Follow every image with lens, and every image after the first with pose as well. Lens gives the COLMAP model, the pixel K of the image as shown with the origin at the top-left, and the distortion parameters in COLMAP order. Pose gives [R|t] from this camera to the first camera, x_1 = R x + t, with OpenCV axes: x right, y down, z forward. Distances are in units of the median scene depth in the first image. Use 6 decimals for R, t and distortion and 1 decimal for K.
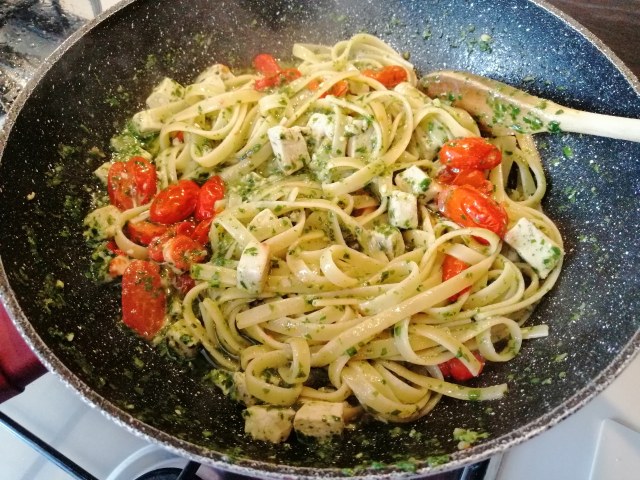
lens RADIAL K [[519.9, 0, 318.7], [0, 519.9, 236.8], [0, 0, 1]] dist [-0.030794, 0.048707]
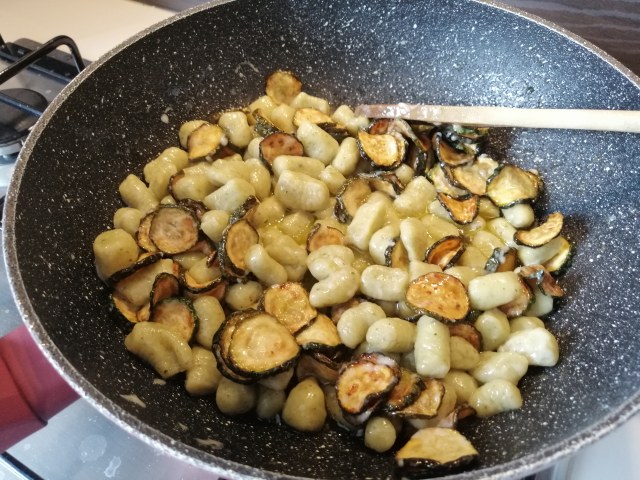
lens RADIAL K [[519.9, 0, 317.5], [0, 519.9, 235.7], [0, 0, 1]] dist [-0.030794, 0.048707]
pose [[0.998636, -0.046986, 0.022764, -0.096975], [0.048971, 0.994142, -0.096355, 0.079698], [-0.018103, 0.097339, 0.995087, 0.032847]]
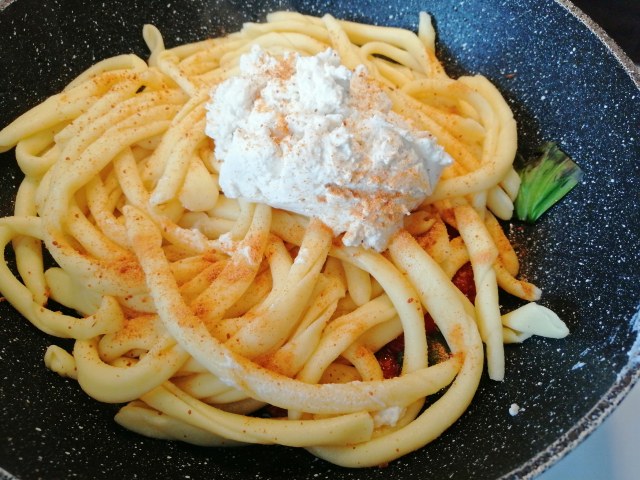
lens RADIAL K [[519.9, 0, 319.0], [0, 519.9, 236.9], [0, 0, 1]] dist [-0.030794, 0.048707]
pose [[0.955793, -0.241435, 0.167837, -0.143248], [0.239726, 0.970356, 0.030682, -0.035380], [-0.170270, 0.010909, 0.985337, 0.185226]]
